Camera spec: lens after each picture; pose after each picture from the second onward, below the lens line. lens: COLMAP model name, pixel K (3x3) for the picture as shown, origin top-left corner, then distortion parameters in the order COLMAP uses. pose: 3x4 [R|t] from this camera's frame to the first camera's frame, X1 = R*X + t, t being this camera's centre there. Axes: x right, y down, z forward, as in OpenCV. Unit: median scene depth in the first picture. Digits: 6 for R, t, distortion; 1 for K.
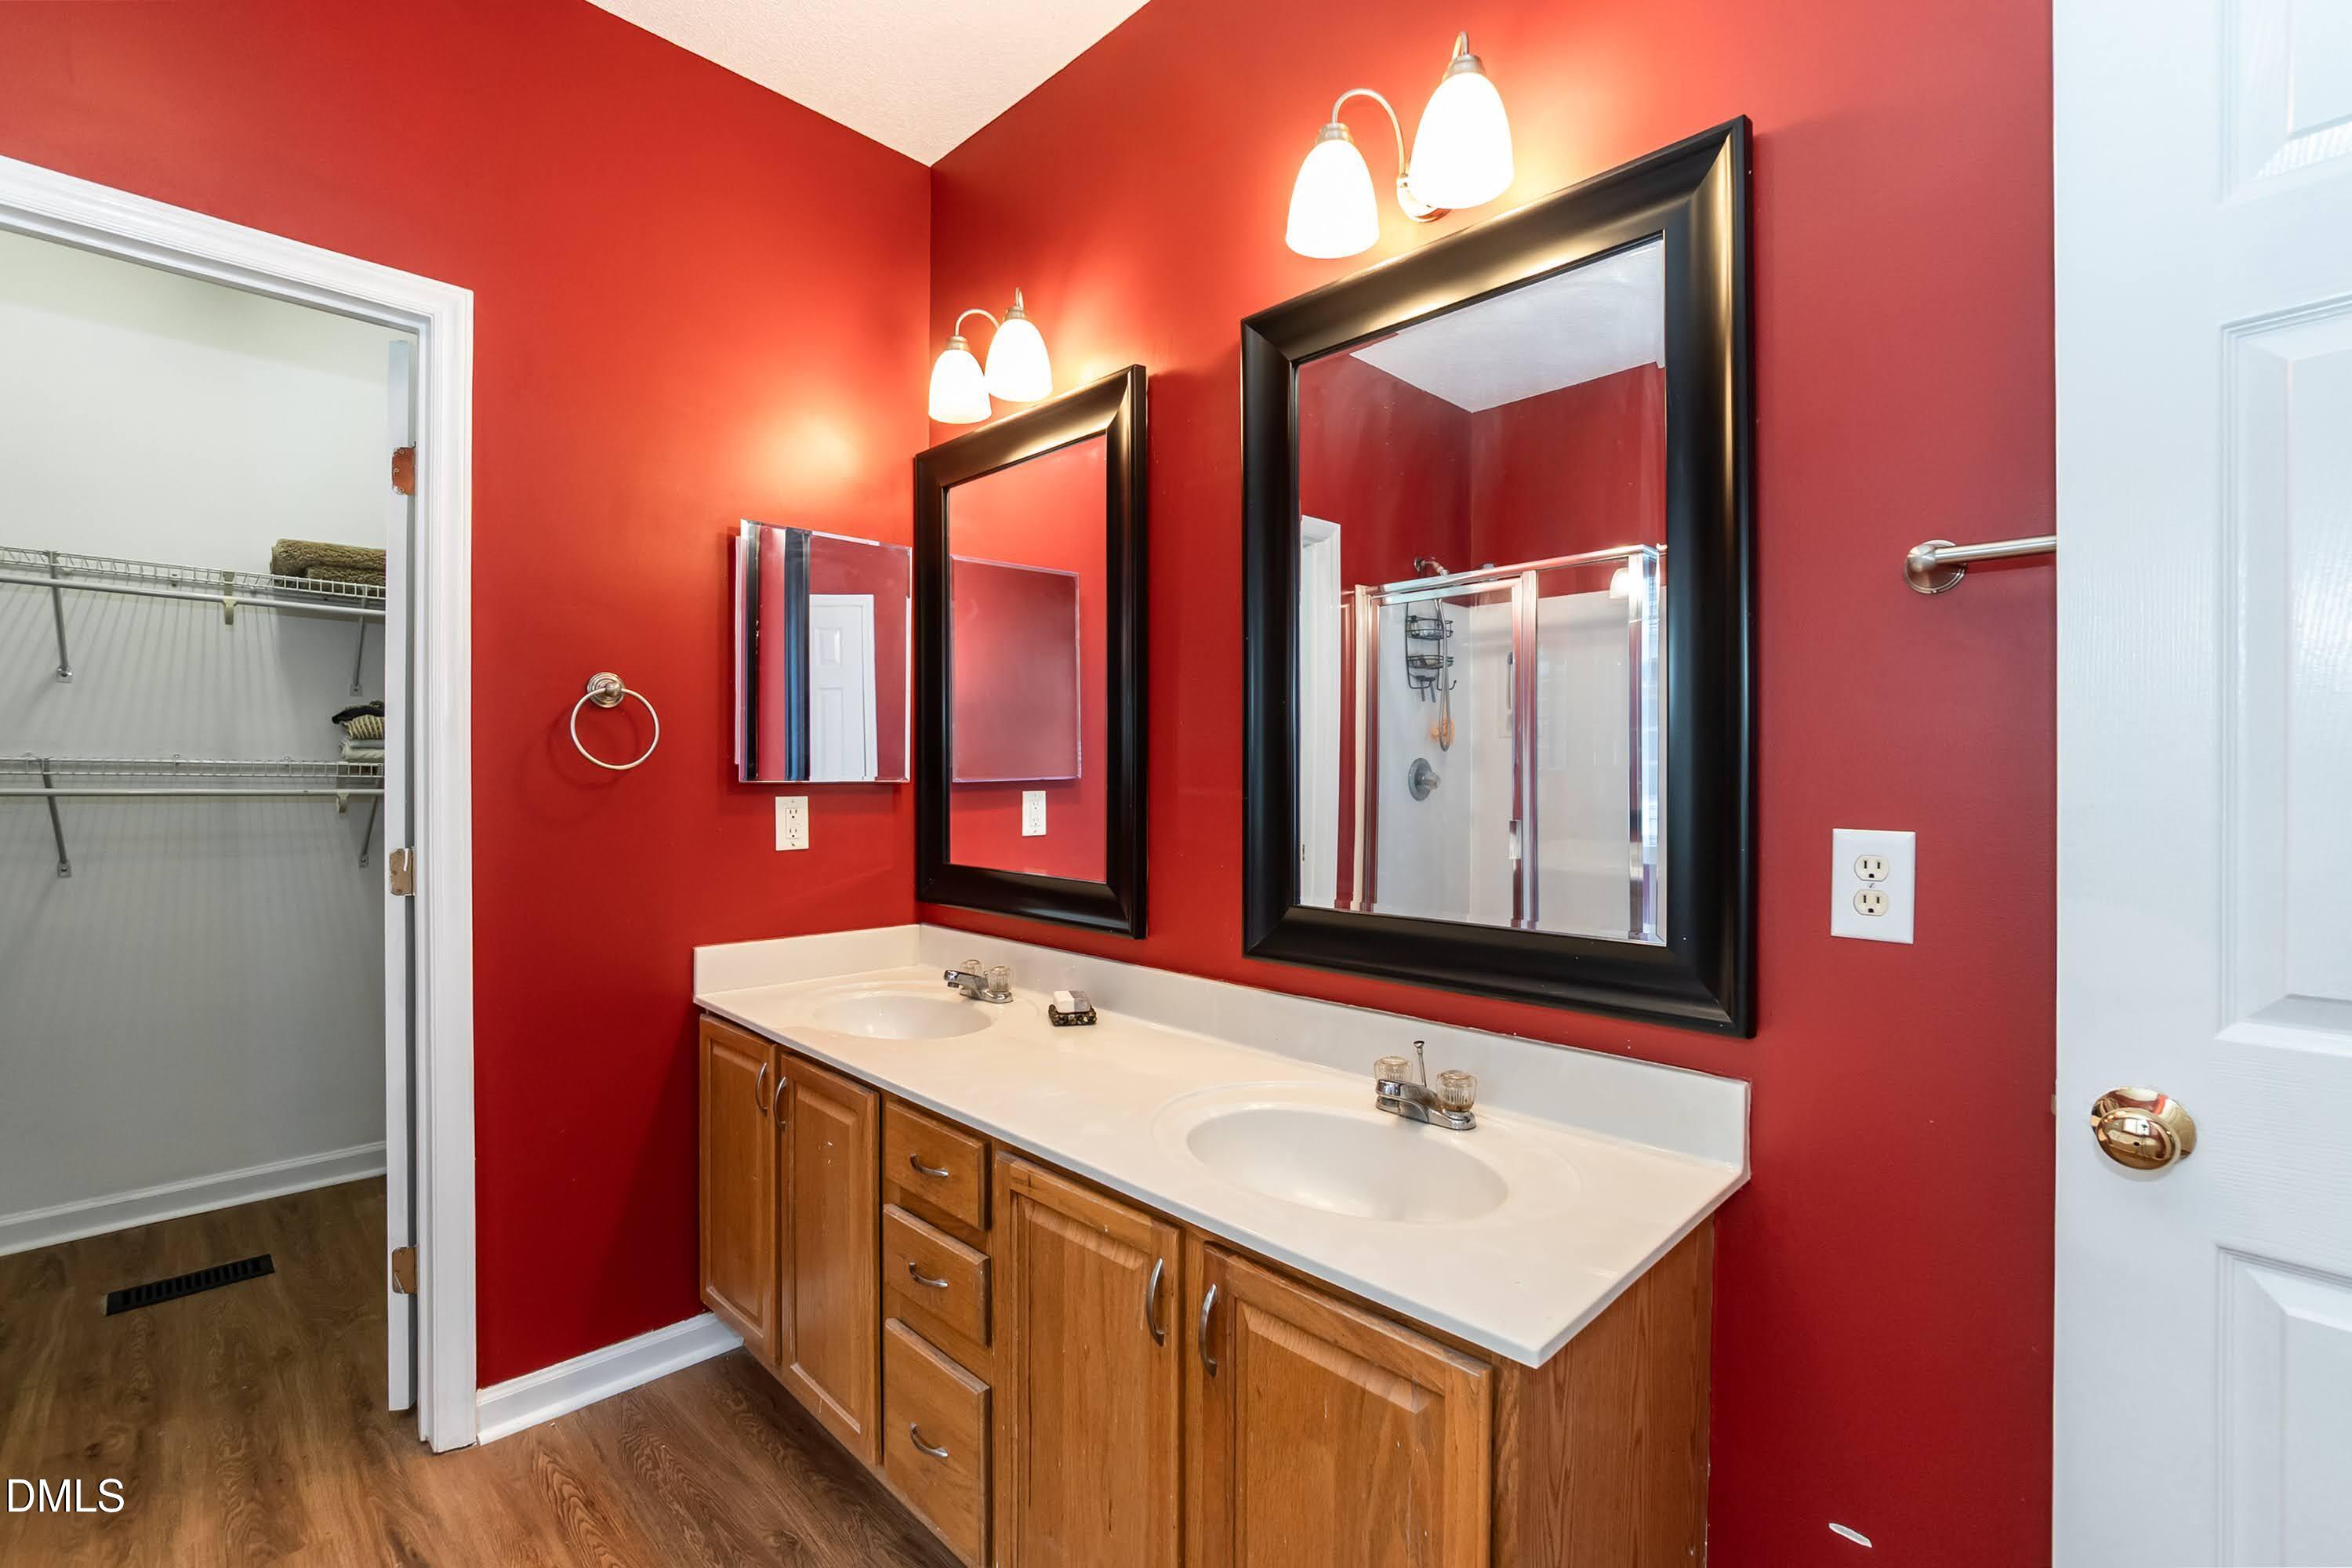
lens RADIAL K [[1021.3, 0, 1176.0], [0, 1021.3, 784.0], [0, 0, 1]] dist [-0.052392, 0.013607]
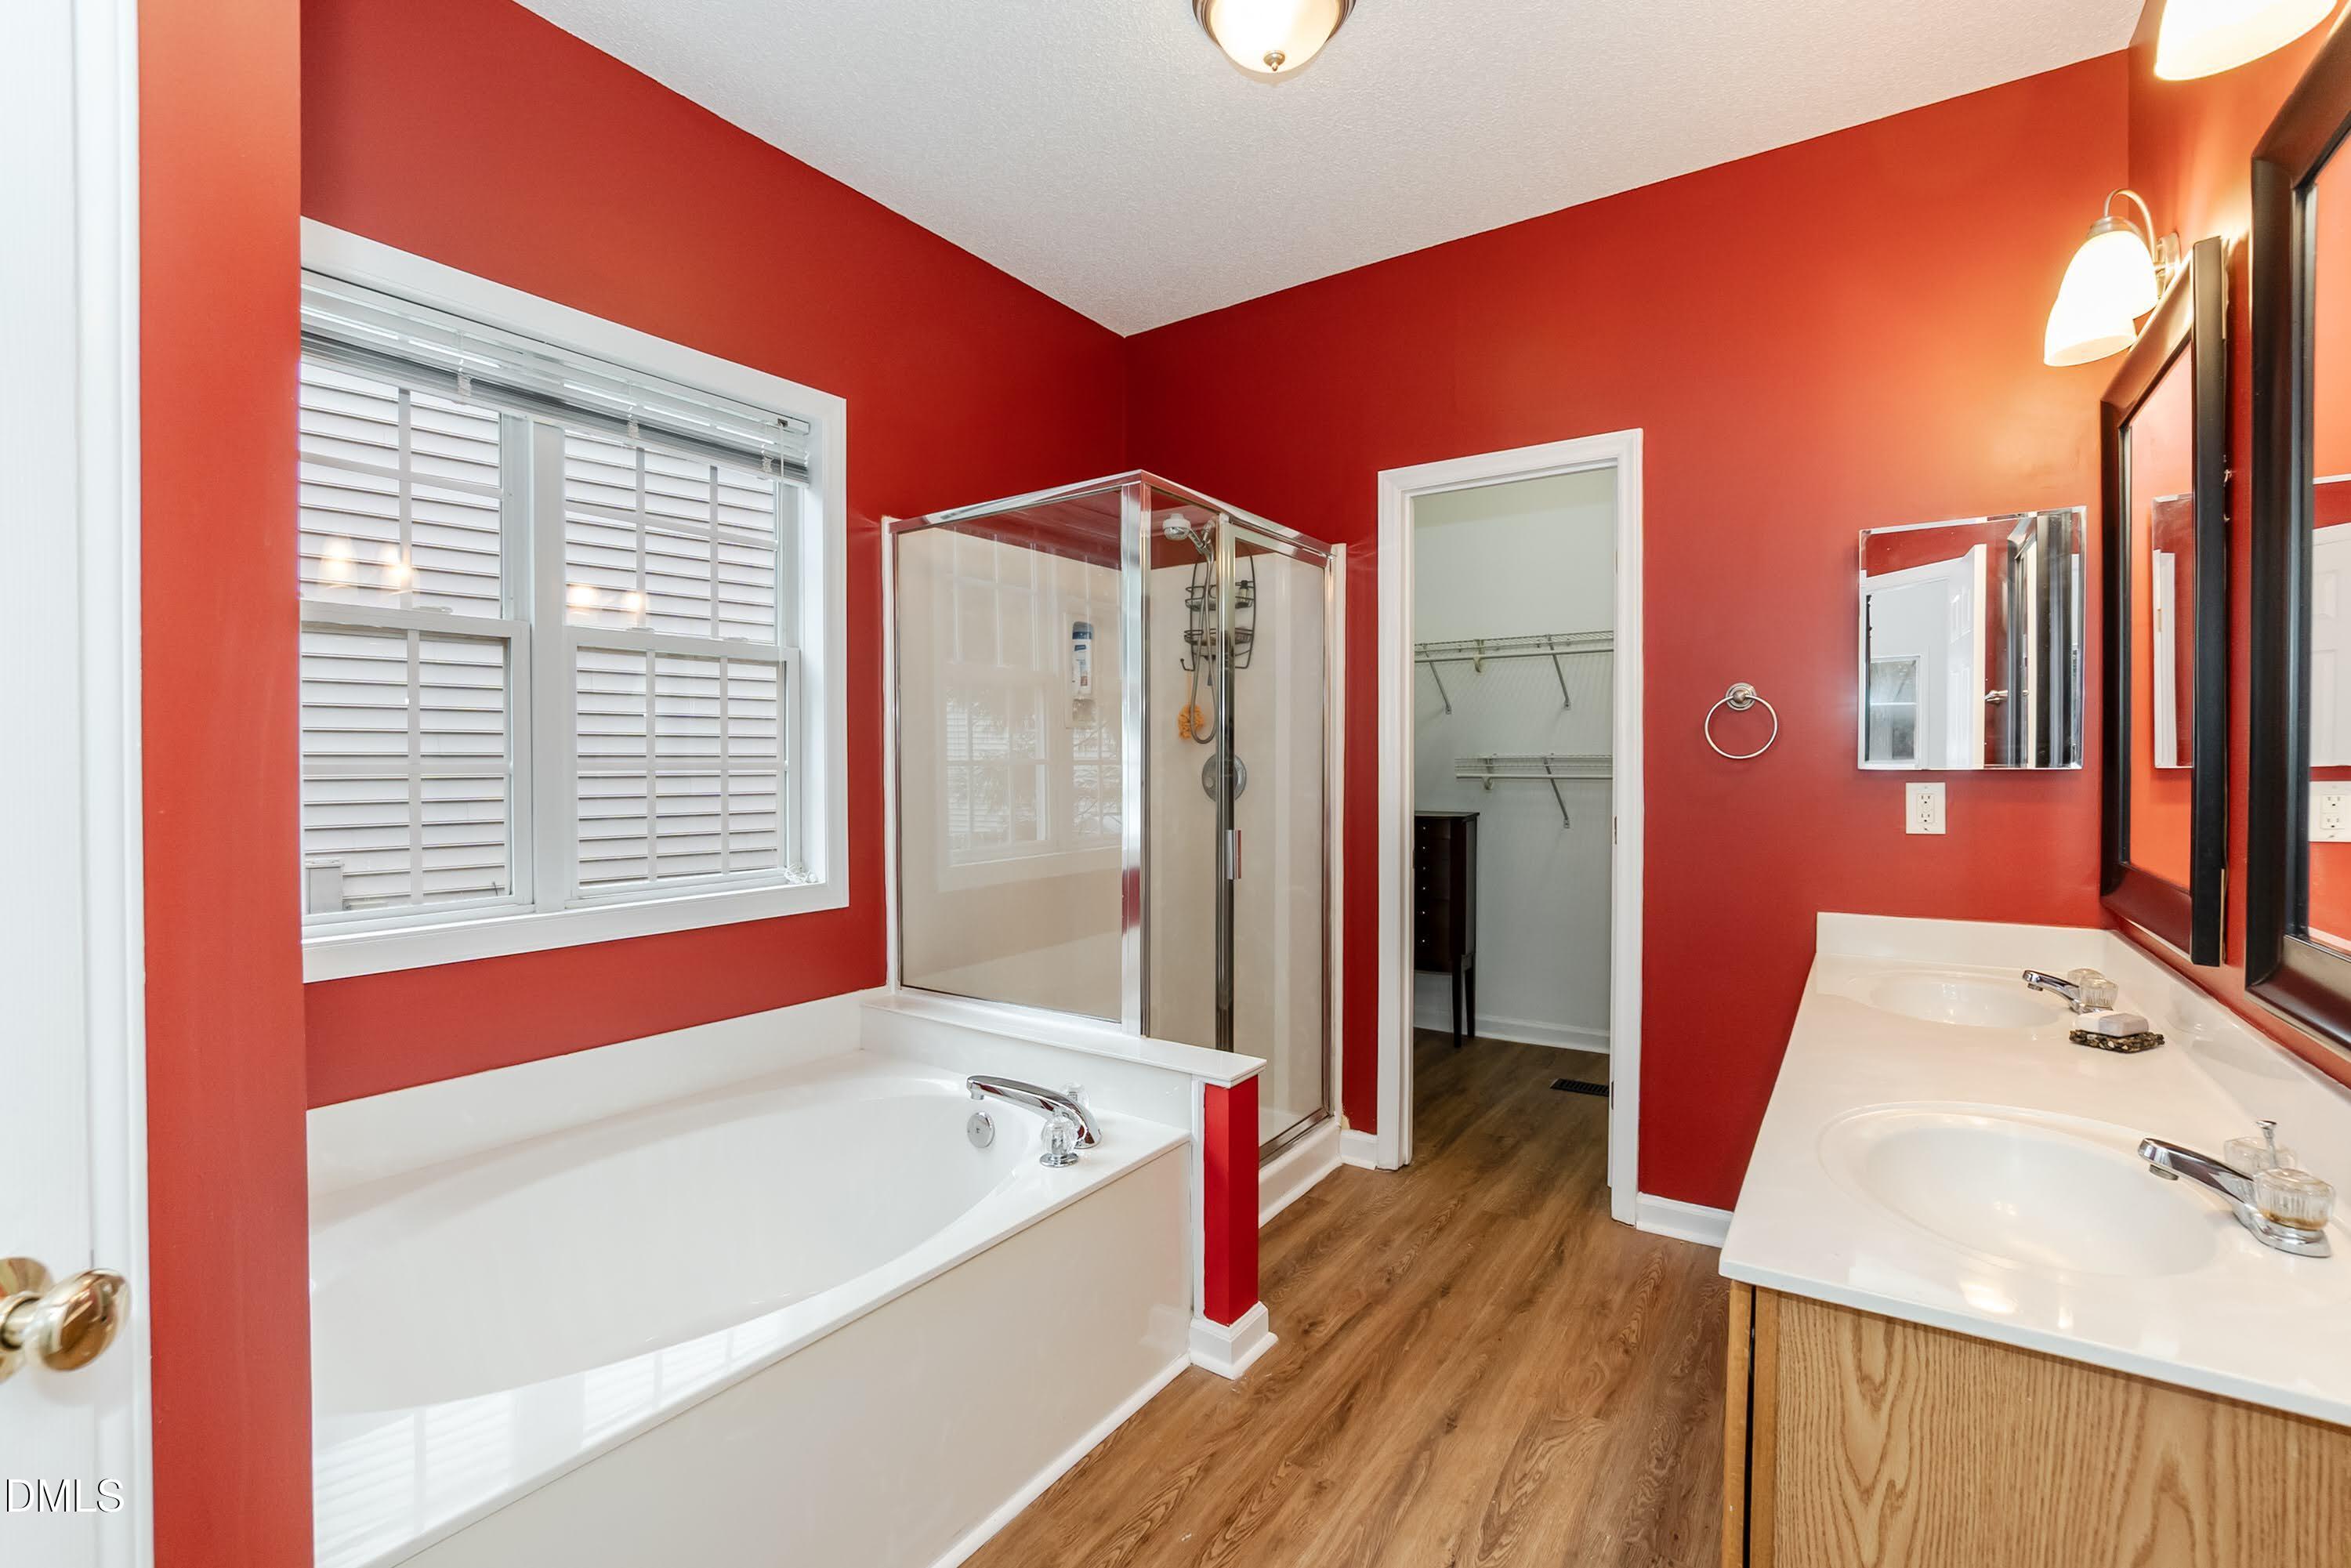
lens RADIAL K [[996.6, 0, 1175.5], [0, 996.6, 784.0], [0, 0, 1]] dist [0.010166, 0.000219]
pose [[0.178248, 0.012517, -0.983906, 0.582055], [-0.001054, 0.999921, 0.012530, 0.001174], [0.983985, -0.001197, 0.178247, 0.068172]]
